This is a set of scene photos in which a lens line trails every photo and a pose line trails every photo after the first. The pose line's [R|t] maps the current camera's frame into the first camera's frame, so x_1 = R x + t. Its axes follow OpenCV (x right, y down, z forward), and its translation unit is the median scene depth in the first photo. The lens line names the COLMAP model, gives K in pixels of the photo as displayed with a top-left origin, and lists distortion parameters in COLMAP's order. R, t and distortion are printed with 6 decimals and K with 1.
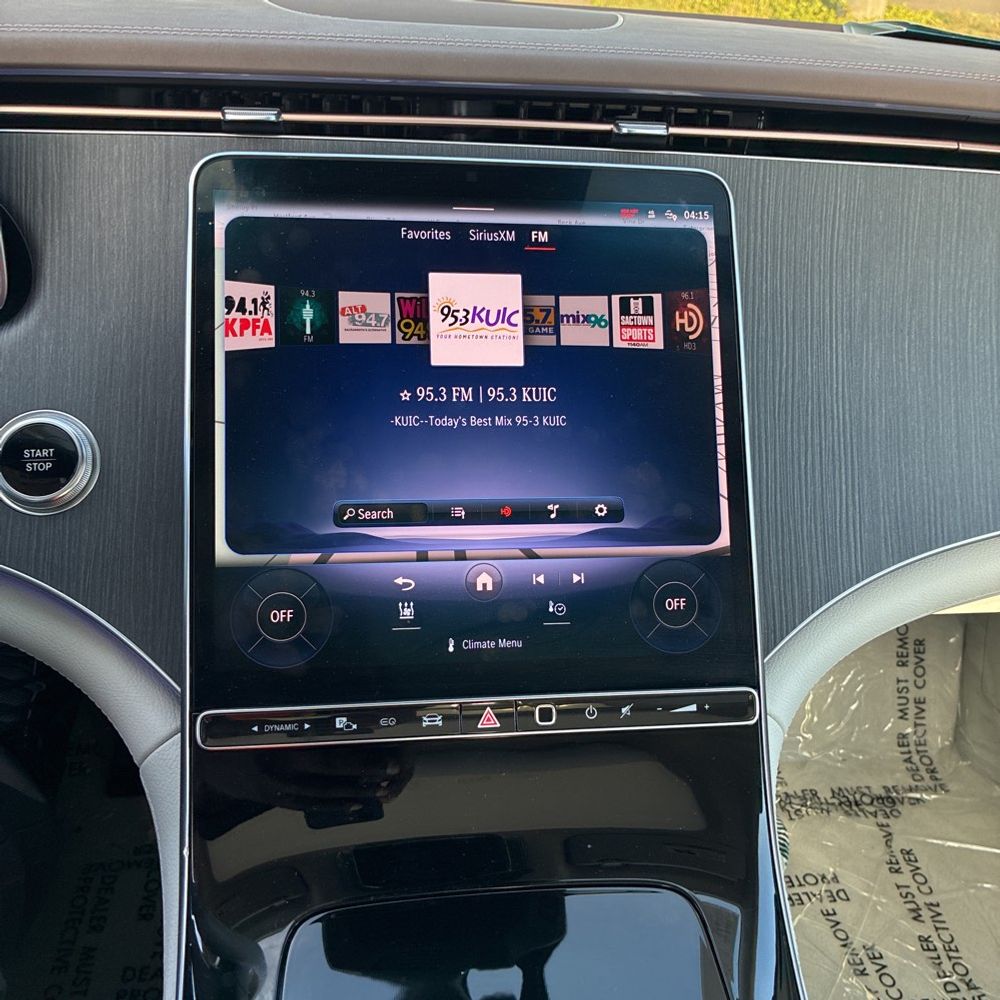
lens RADIAL K [[994.3, 0, 500.0], [0, 994.3, 500.0], [0, 0, 1]] dist [0.067488, -0.105186]
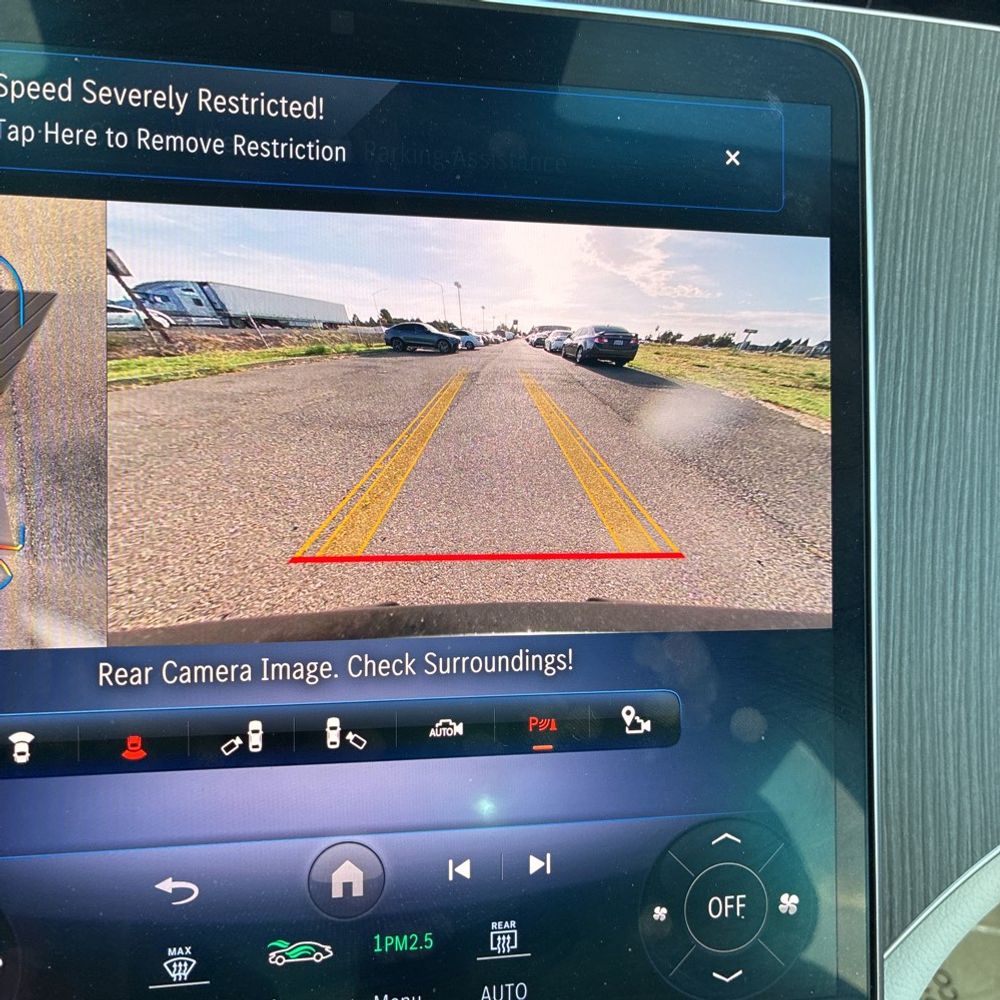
lens RADIAL K [[1070.2, 0, 500.0], [0, 1070.2, 500.0], [0, 0, 1]] dist [0.028120, -0.020242]
pose [[0.997912, 0.024984, 0.059560, 0.020007], [-0.030266, 0.995526, 0.089513, -0.133860], [-0.057057, -0.091129, 0.994203, 0.429499]]
